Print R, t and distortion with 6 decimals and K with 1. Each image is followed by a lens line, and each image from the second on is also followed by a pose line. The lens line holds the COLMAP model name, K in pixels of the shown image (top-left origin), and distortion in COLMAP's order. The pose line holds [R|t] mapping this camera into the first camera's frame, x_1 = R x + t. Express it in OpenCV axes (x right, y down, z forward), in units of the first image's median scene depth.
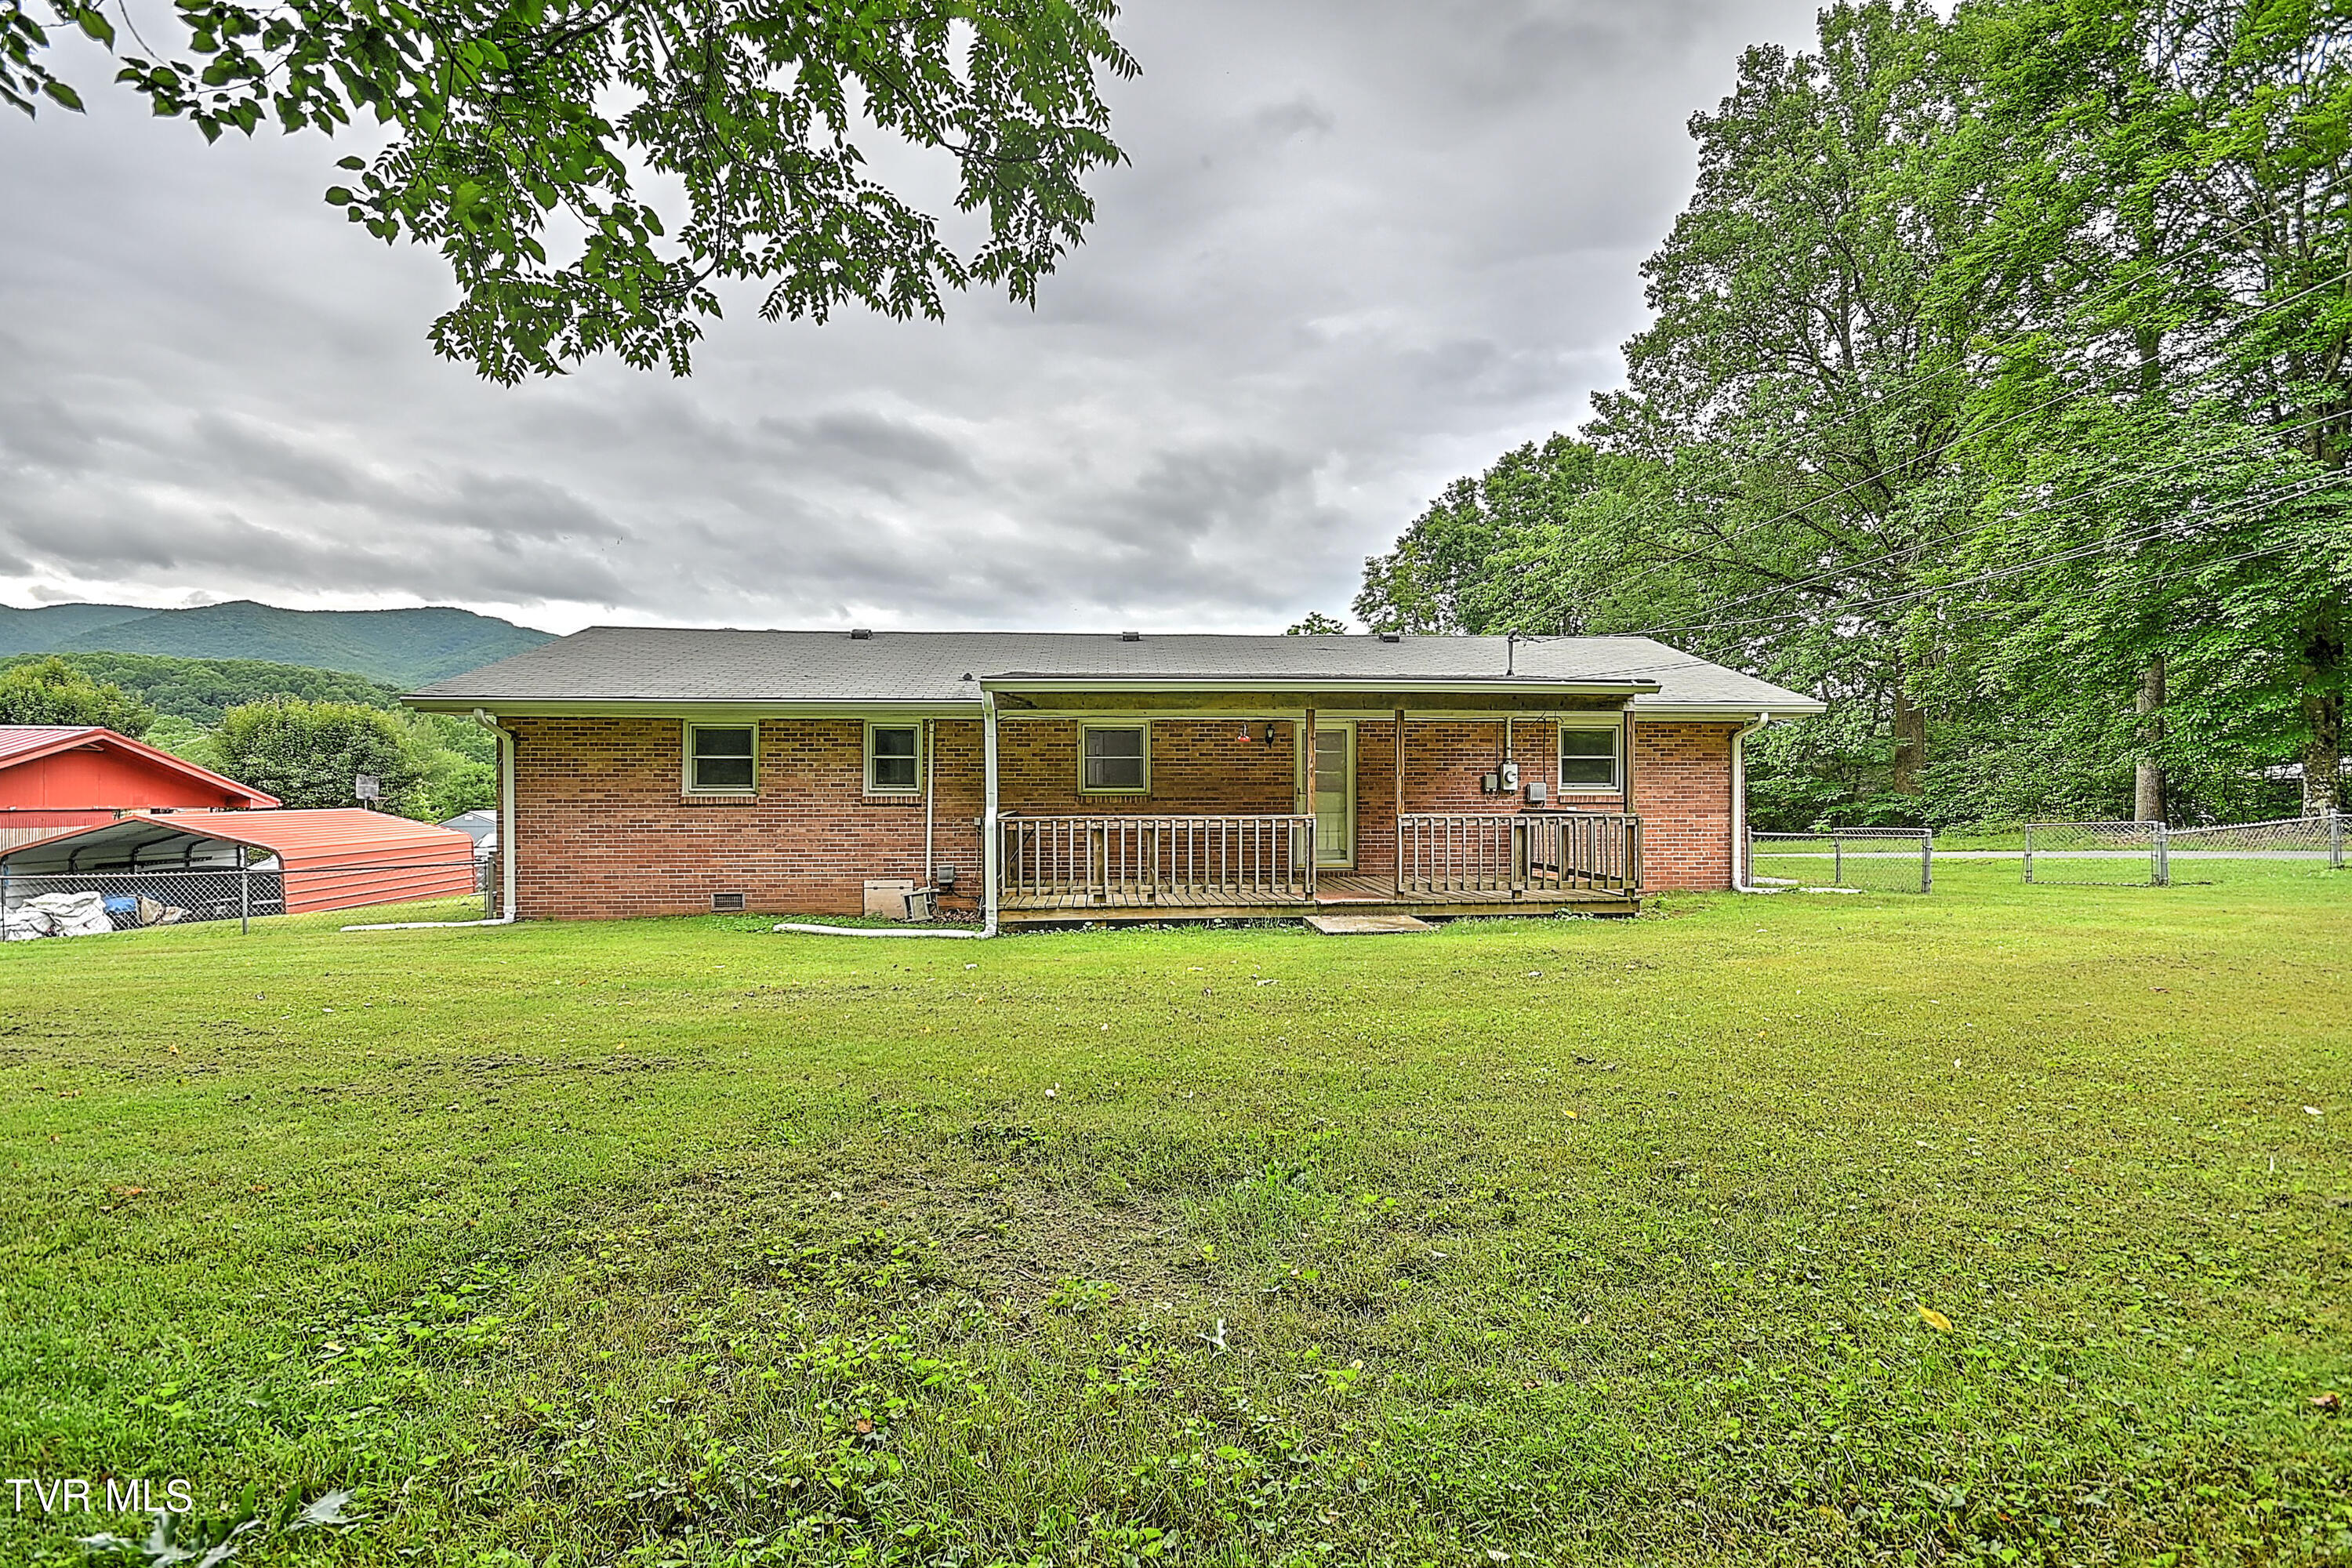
lens RADIAL K [[1047.8, 0, 1175.5], [0, 1047.8, 784.1], [0, 0, 1]] dist [0.014713, -0.000141]
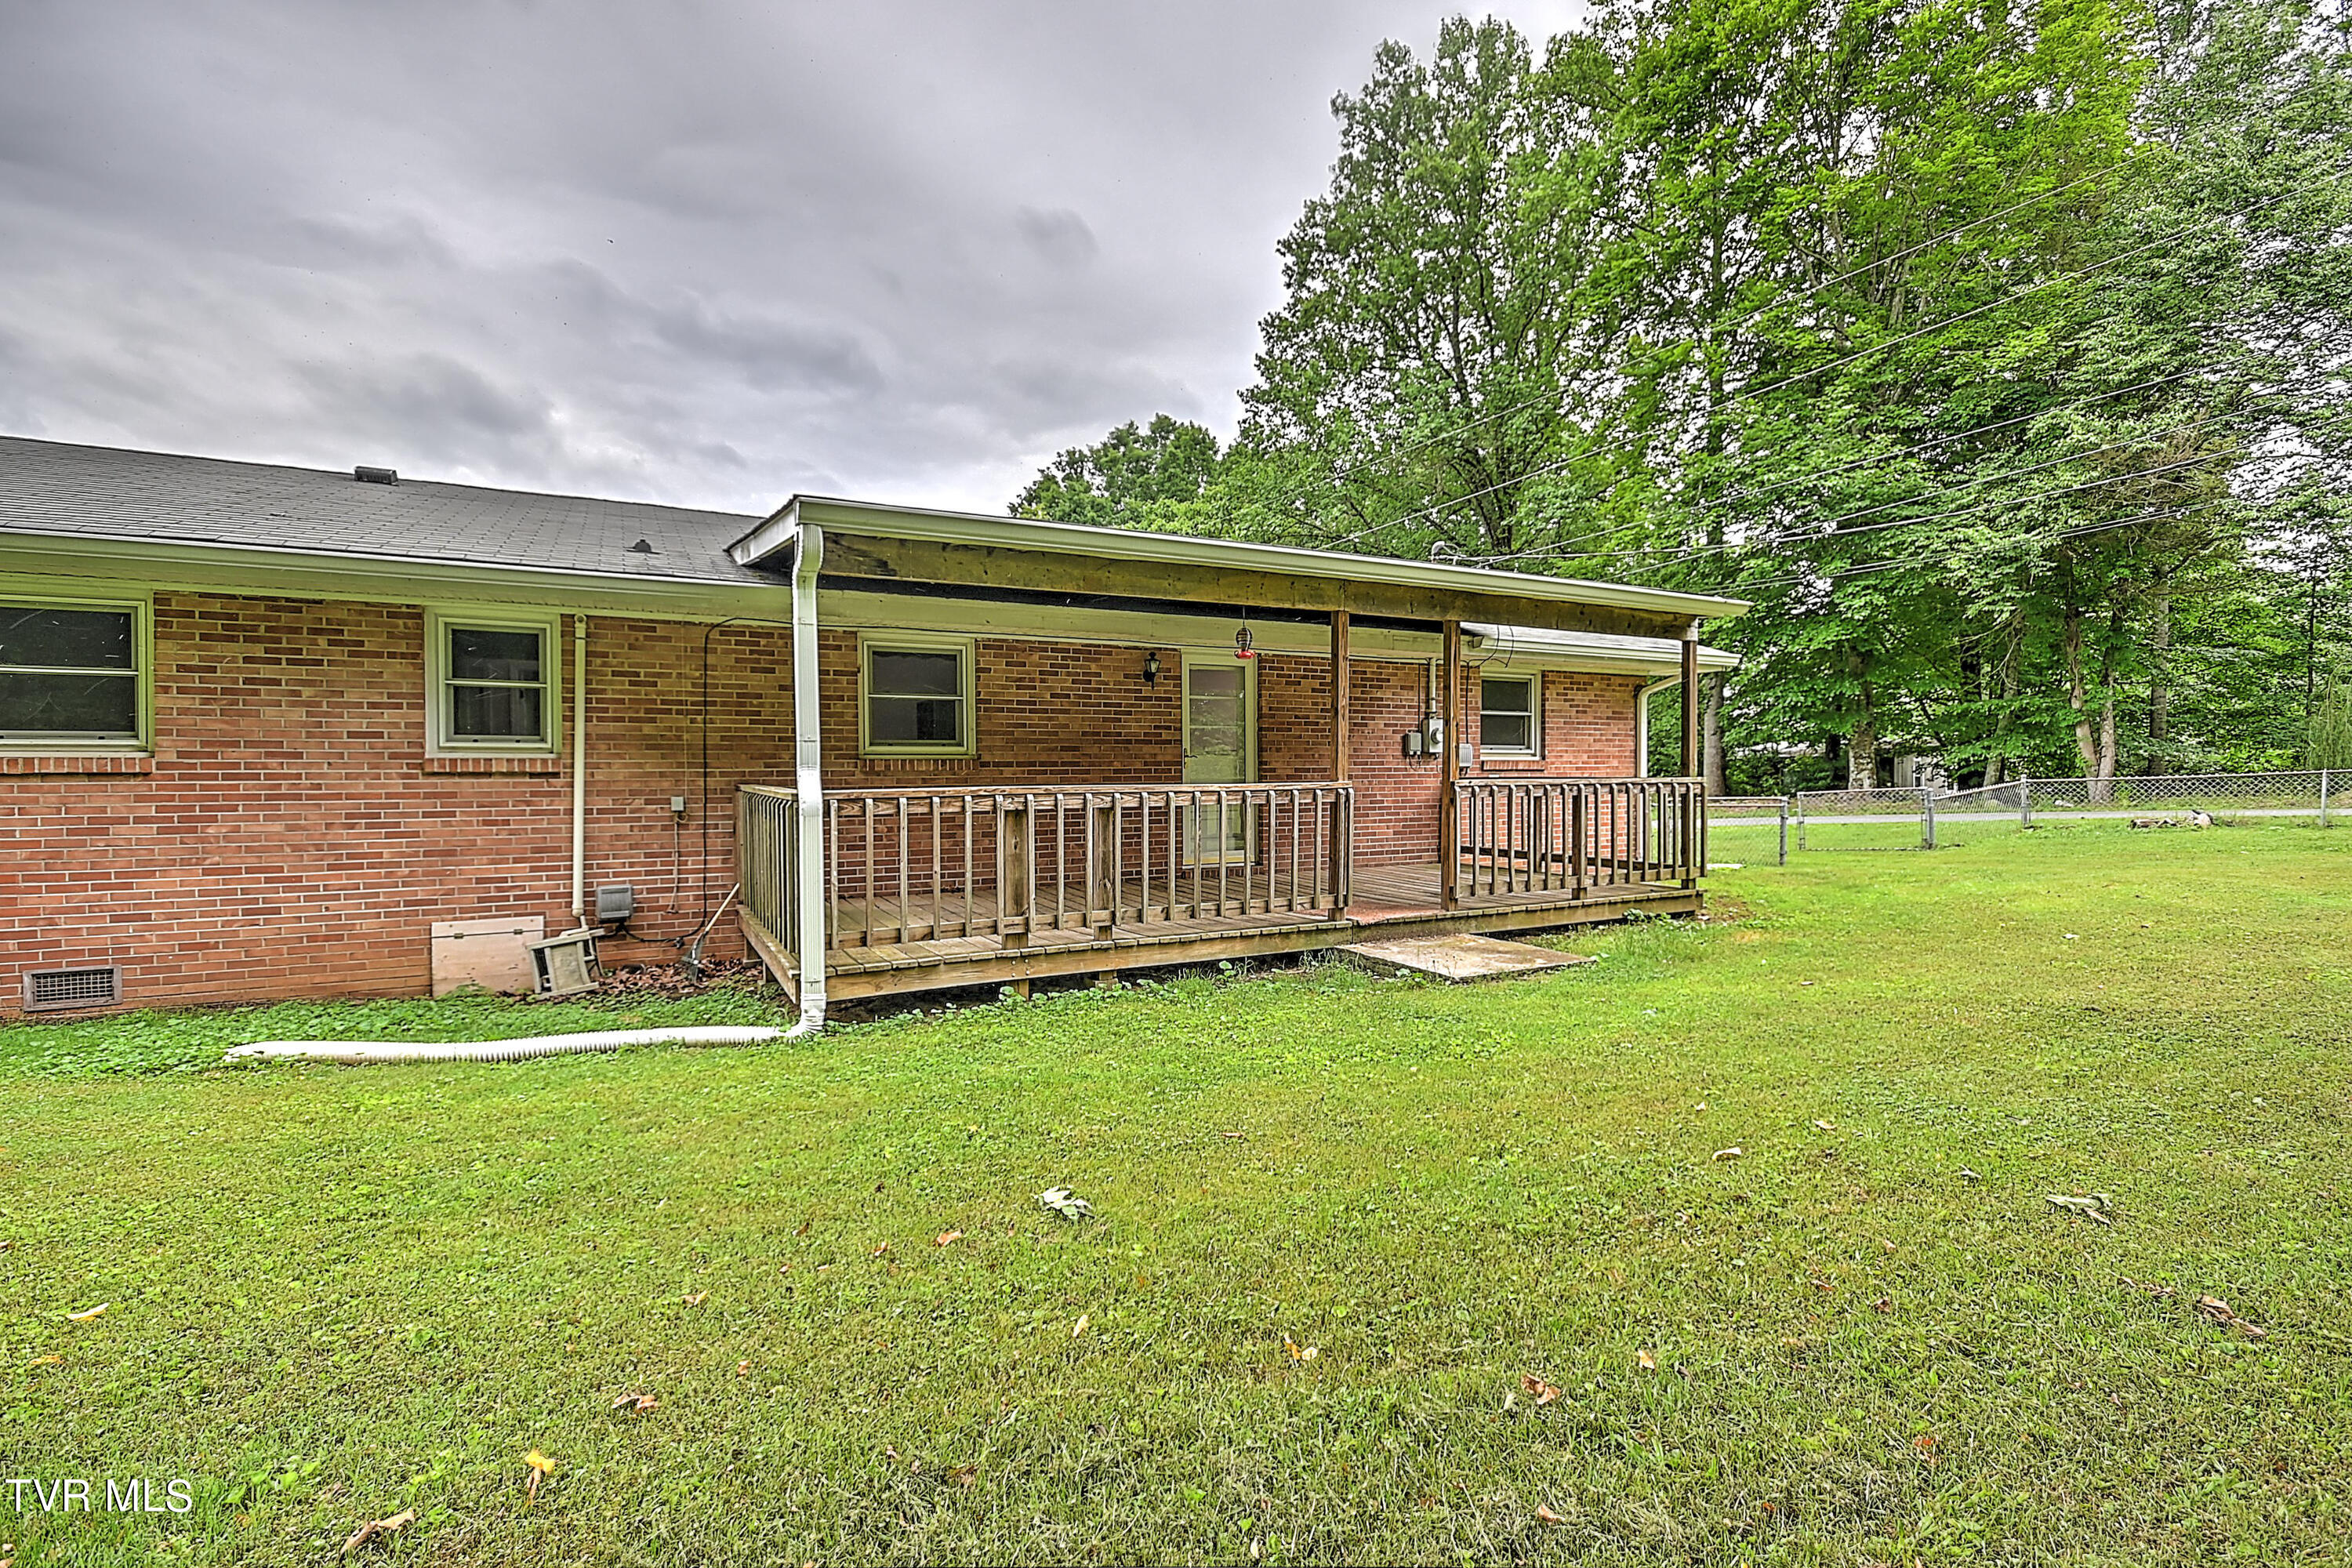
lens RADIAL K [[1047.8, 0, 1172.2], [0, 1047.8, 788.6], [0, 0, 1]] dist [0.014713, -0.000141]
pose [[0.915407, -0.009317, 0.402422, -0.170779], [0.002131, 0.999830, 0.018301, 0.017718], [-0.402524, -0.015895, 0.915271, 0.380093]]
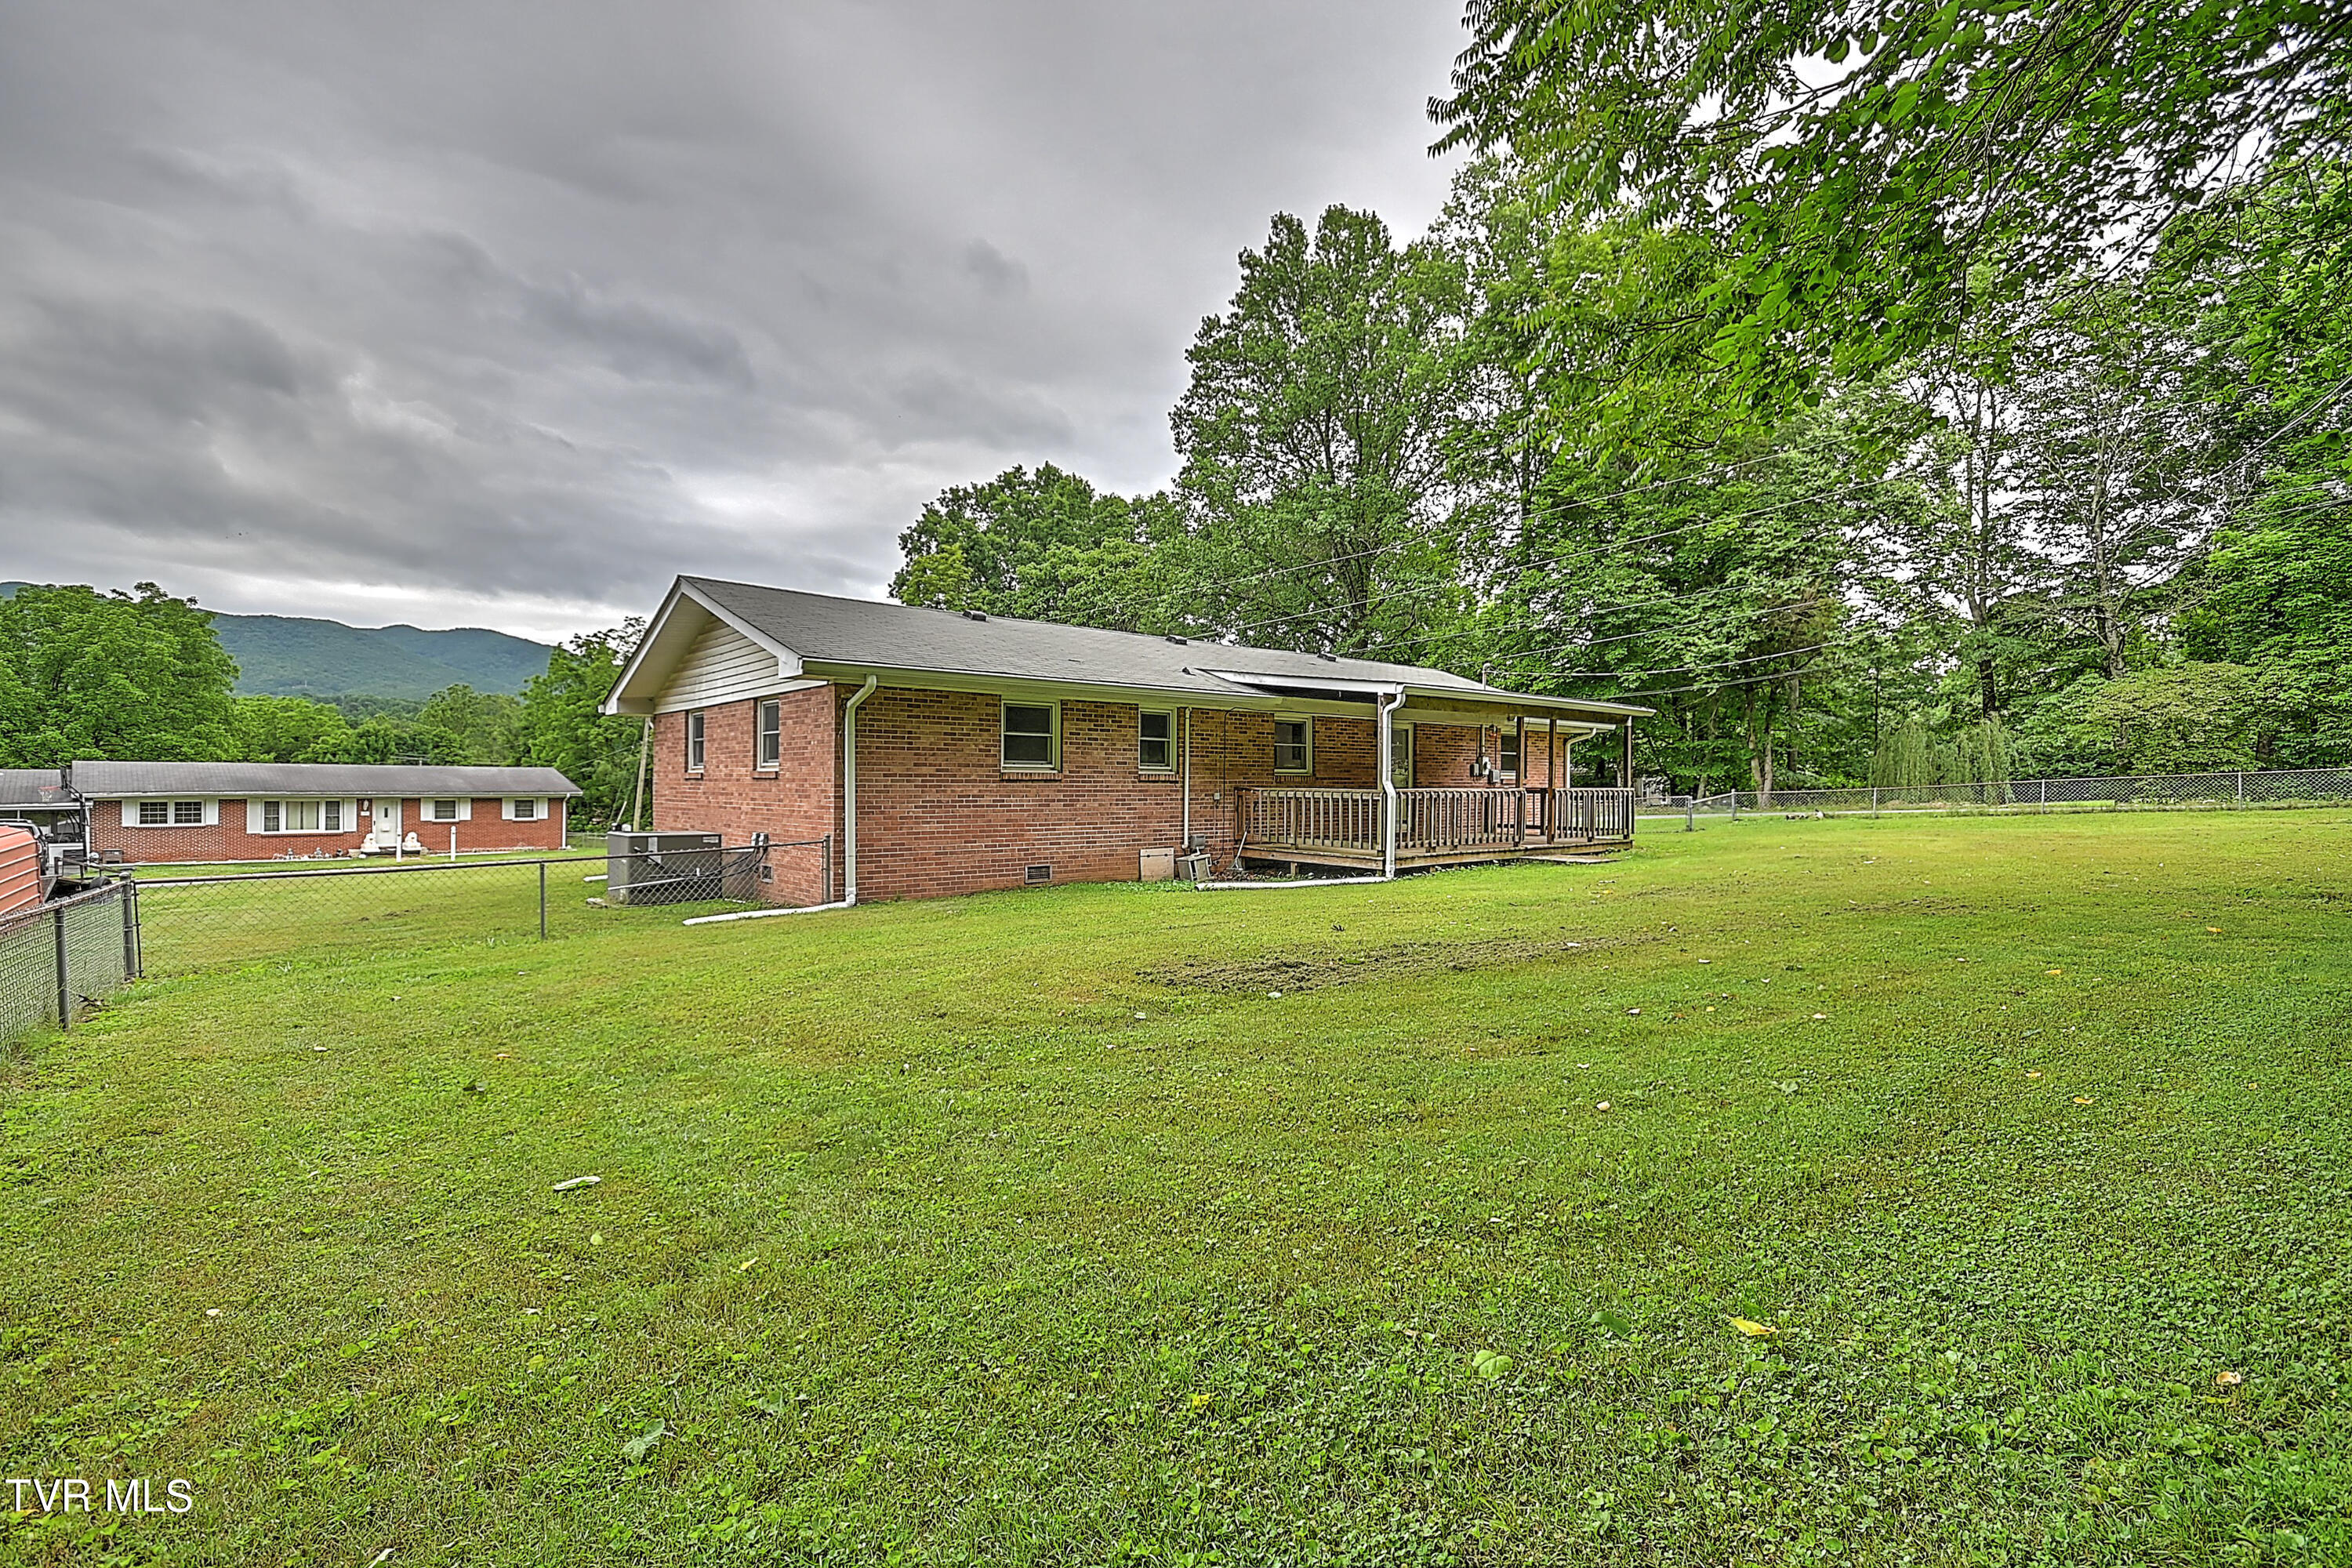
lens RADIAL K [[1047.8, 0, 1171.9], [0, 1047.8, 785.2], [0, 0, 1]] dist [0.014713, -0.000141]
pose [[0.802317, 0.004592, 0.596880, -0.922039], [-0.008847, 0.999952, 0.004199, 0.018665], [-0.596832, -0.008649, 0.802320, 0.087675]]
